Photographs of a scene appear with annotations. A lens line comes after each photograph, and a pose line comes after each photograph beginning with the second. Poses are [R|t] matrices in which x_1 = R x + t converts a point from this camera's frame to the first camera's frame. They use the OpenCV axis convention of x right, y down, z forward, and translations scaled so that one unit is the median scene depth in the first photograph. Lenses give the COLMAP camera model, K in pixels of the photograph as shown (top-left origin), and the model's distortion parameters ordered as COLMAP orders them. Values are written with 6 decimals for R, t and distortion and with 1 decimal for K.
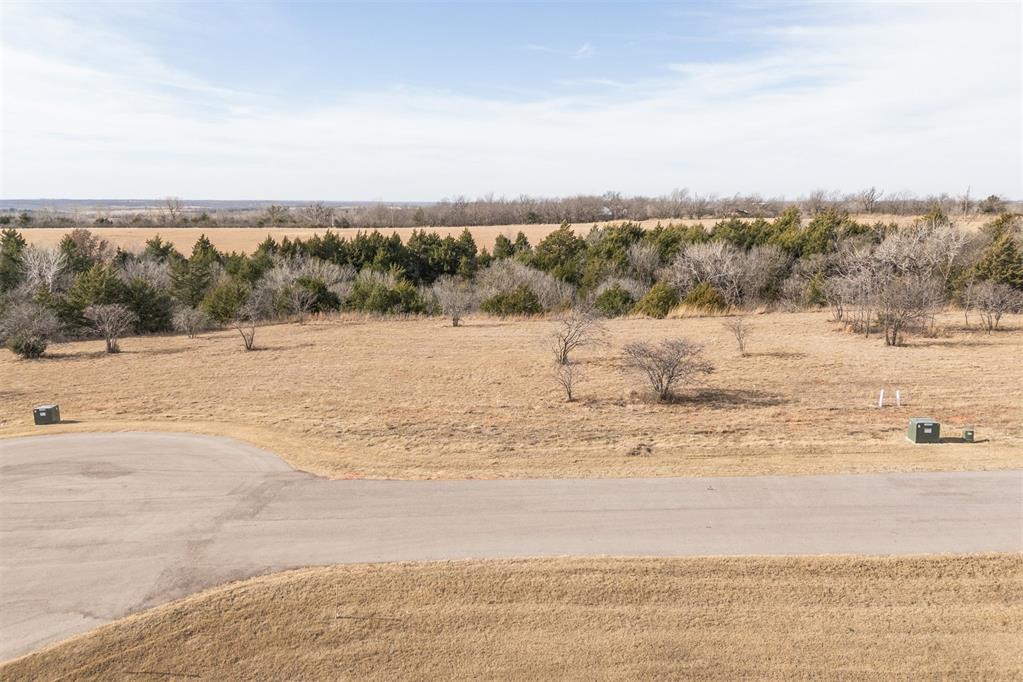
lens RADIAL K [[723.3, 0, 511.1], [0, 723.3, 337.0], [0, 0, 1]] dist [0.079026, -0.064470]
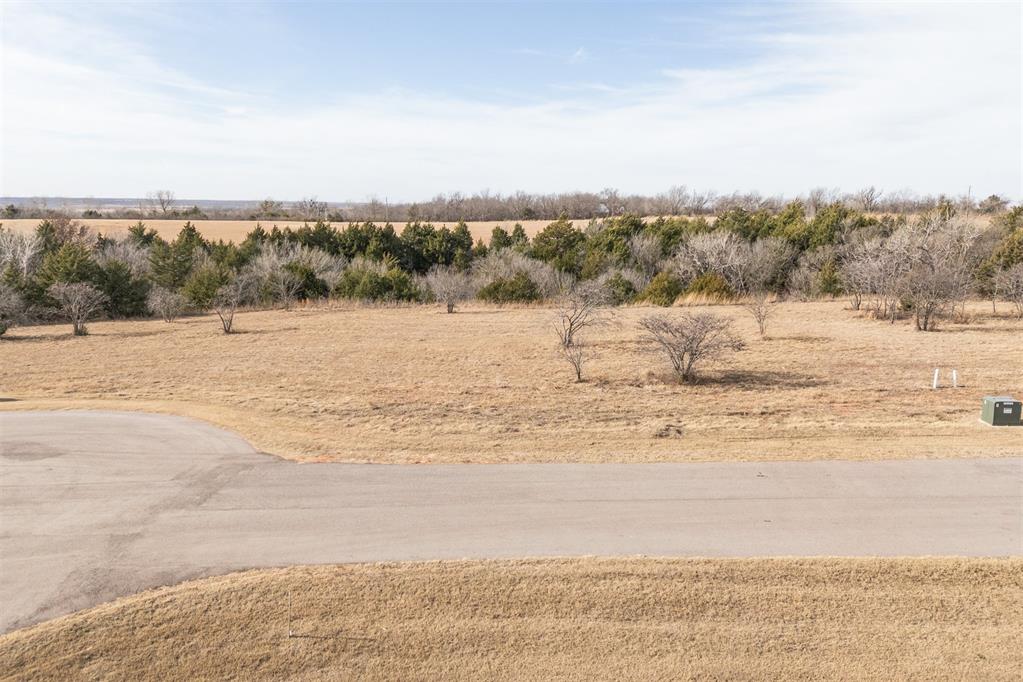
lens RADIAL K [[723.3, 0, 511.1], [0, 723.3, 337.0], [0, 0, 1]] dist [0.079026, -0.064470]
pose [[0.999943, 0.007452, 0.007696, -0.011180], [-0.007445, 0.999972, -0.000914, 0.042755], [-0.007702, 0.000857, 0.999970, 0.139329]]
